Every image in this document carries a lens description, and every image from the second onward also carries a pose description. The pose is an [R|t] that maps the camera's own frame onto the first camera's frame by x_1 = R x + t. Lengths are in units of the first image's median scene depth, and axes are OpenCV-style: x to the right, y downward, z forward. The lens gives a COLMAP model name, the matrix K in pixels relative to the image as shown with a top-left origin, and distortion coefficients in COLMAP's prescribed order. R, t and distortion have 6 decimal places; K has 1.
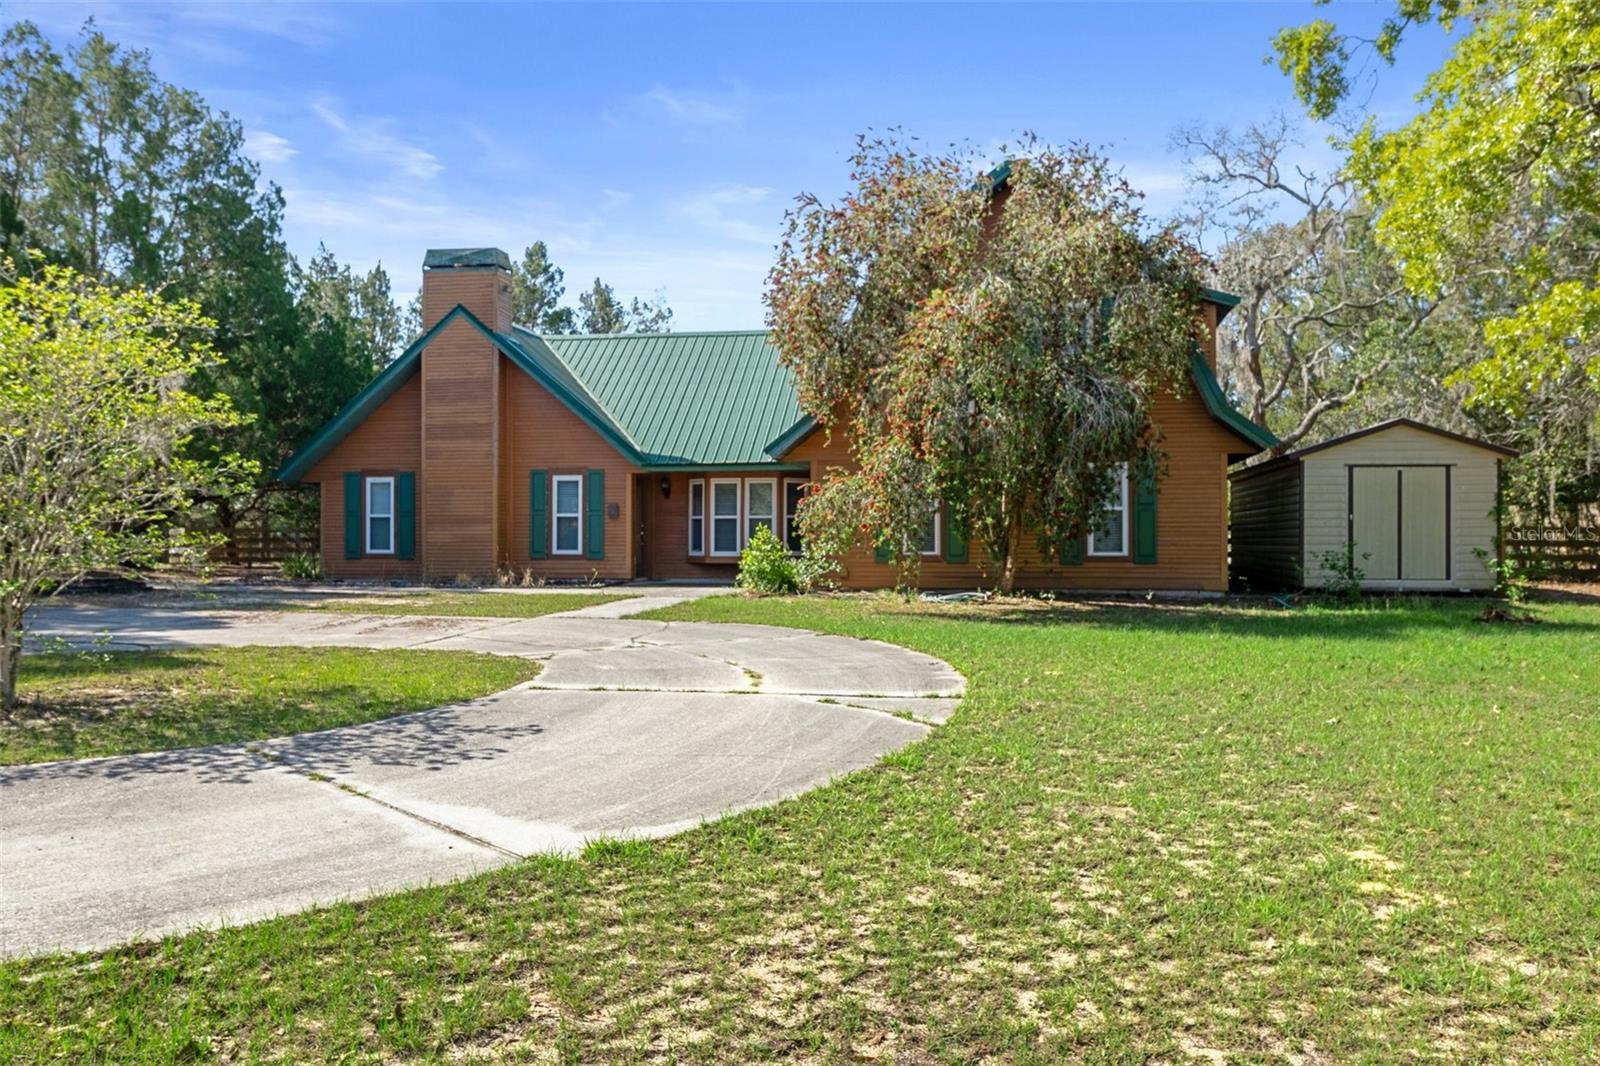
lens RADIAL K [[1180.0, 0, 797.3], [0, 1180.0, 528.6], [0, 0, 1]] dist [0.001276, 0.004076]
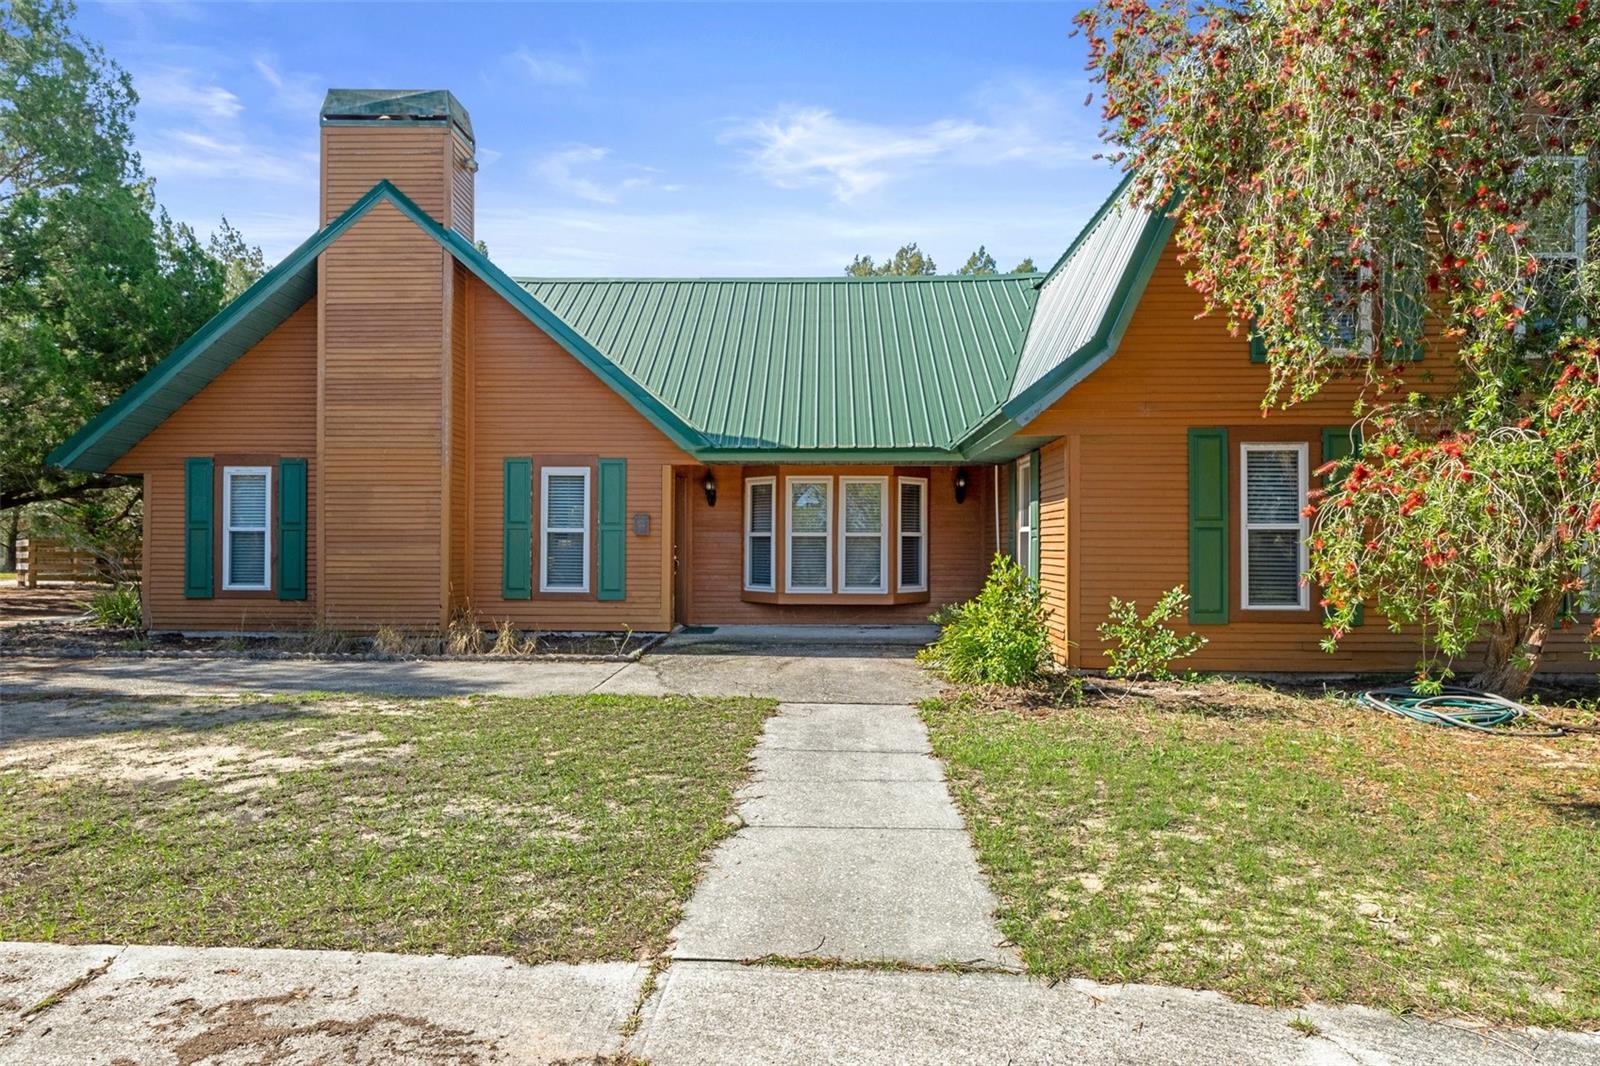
lens RADIAL K [[888.0, 0, 806.0], [0, 888.0, 536.6], [0, 0, 1]] dist [0.005124, -0.003182]
pose [[0.988300, 0.004848, 0.152444, -0.139839], [-0.004437, 0.999986, -0.003036, -0.006977], [-0.152457, 0.002324, 0.988307, 0.510693]]
